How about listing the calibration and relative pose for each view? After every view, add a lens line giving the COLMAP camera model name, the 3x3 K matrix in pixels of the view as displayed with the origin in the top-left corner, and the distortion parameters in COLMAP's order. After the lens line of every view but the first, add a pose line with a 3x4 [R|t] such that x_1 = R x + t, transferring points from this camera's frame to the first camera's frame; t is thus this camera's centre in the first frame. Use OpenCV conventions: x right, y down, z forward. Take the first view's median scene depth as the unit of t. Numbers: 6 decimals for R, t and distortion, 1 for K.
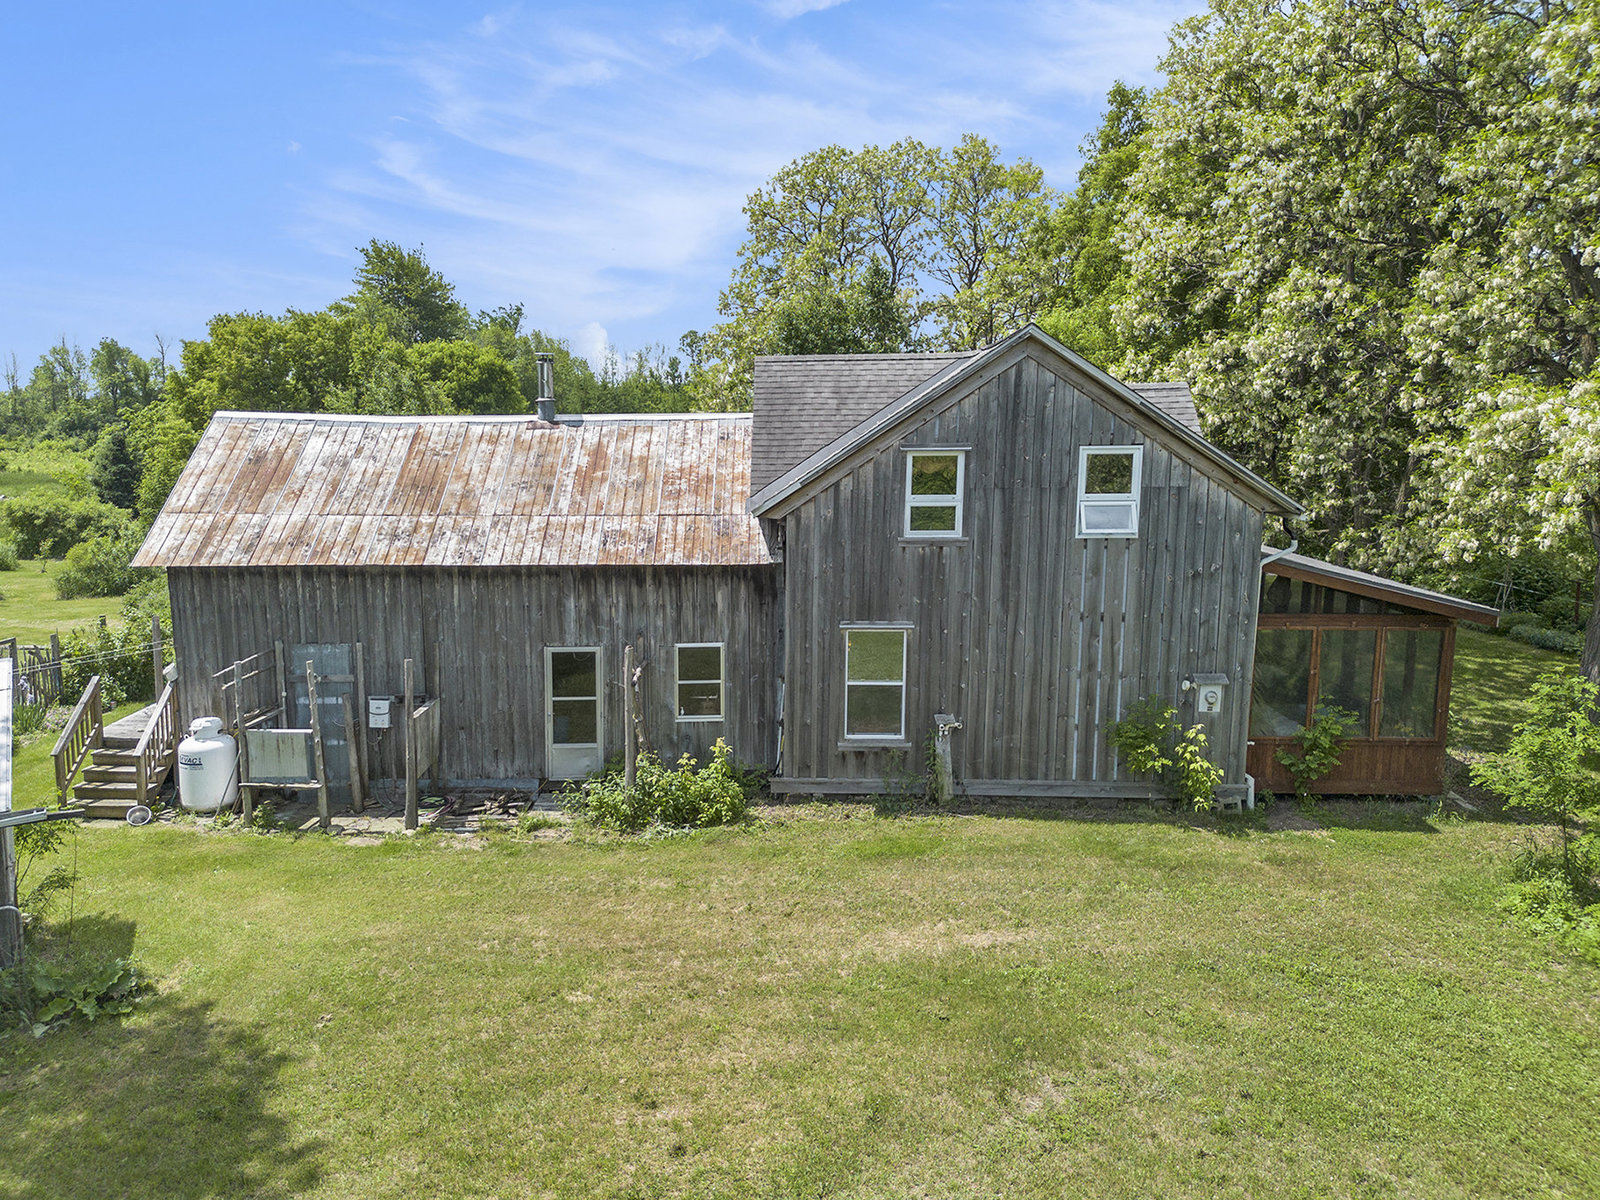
lens RADIAL K [[1157.0, 0, 777.2], [0, 1157.0, 593.3], [0, 0, 1]] dist [0.036973, -0.004582]
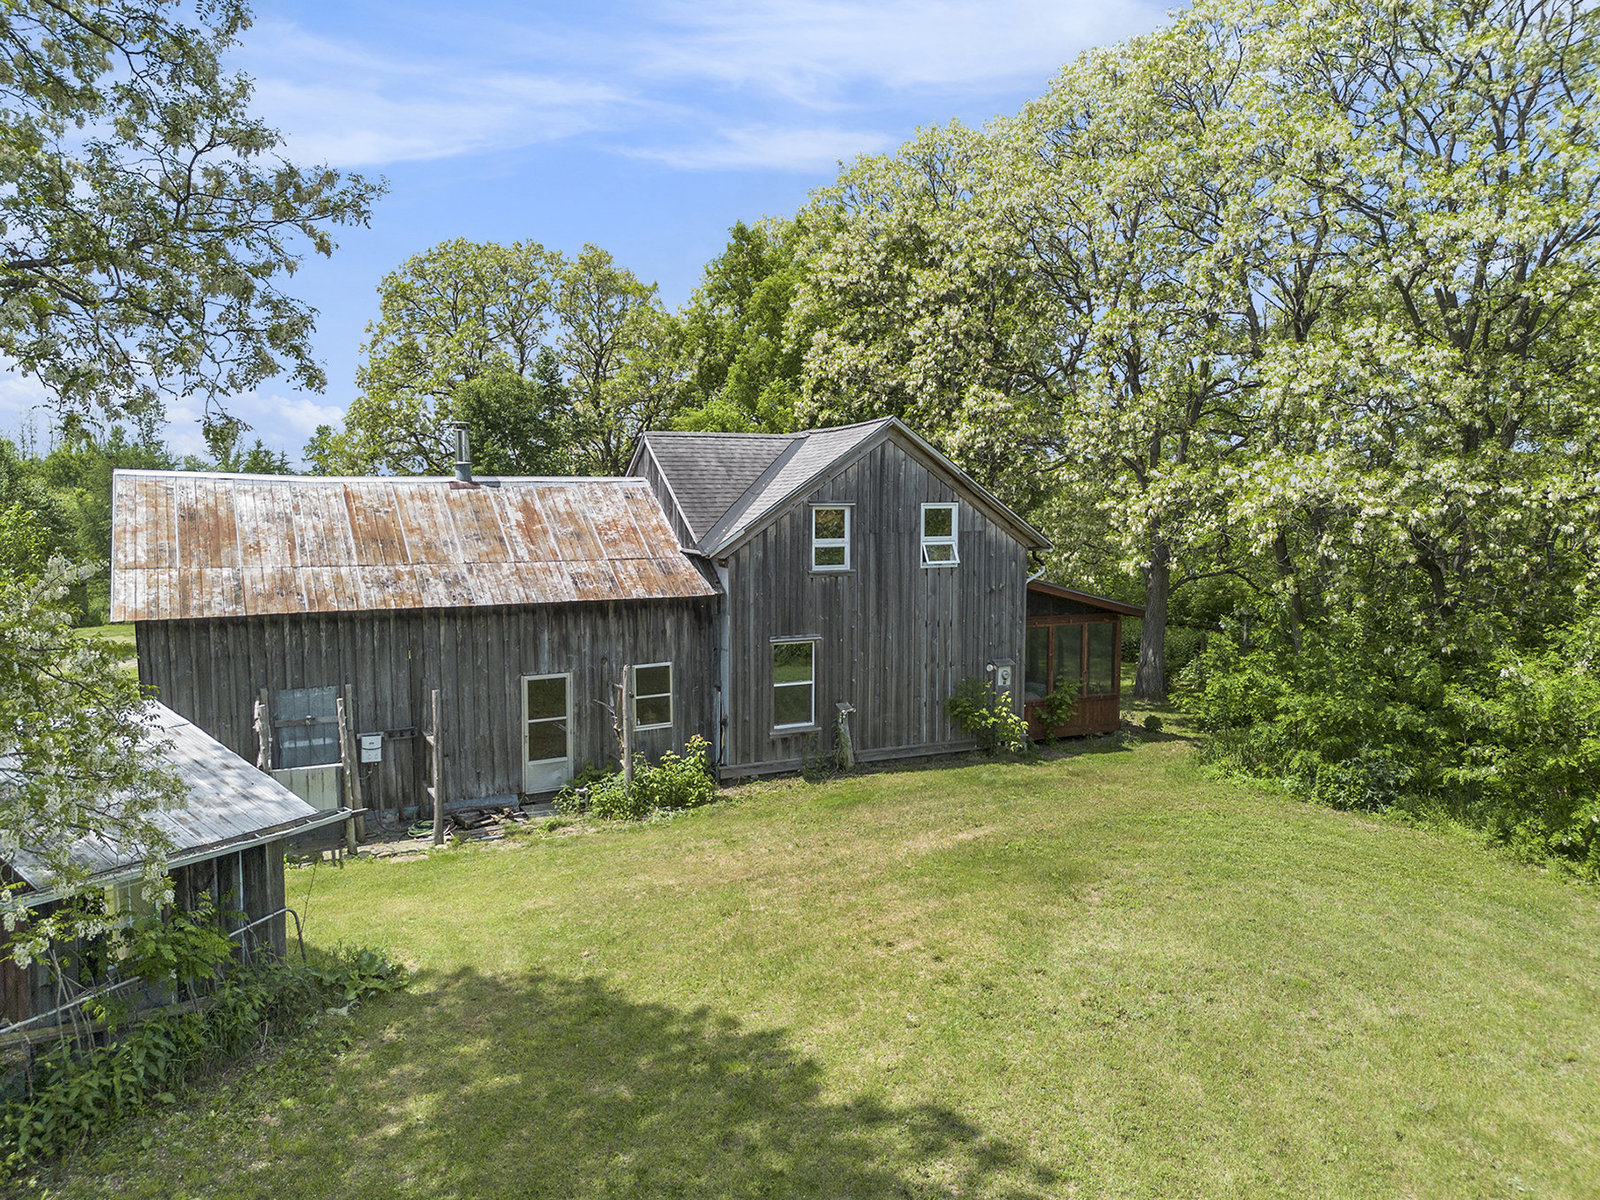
lens RADIAL K [[1126.4, 0, 800.0], [0, 1126.4, 600.0], [0, 0, 1]] dist [0.056298, -0.005648]
pose [[0.880204, -0.037388, 0.473120, -0.511657], [0.066432, 0.996784, -0.044823, 0.041810], [-0.469922, 0.070883, 0.879857, -0.126379]]
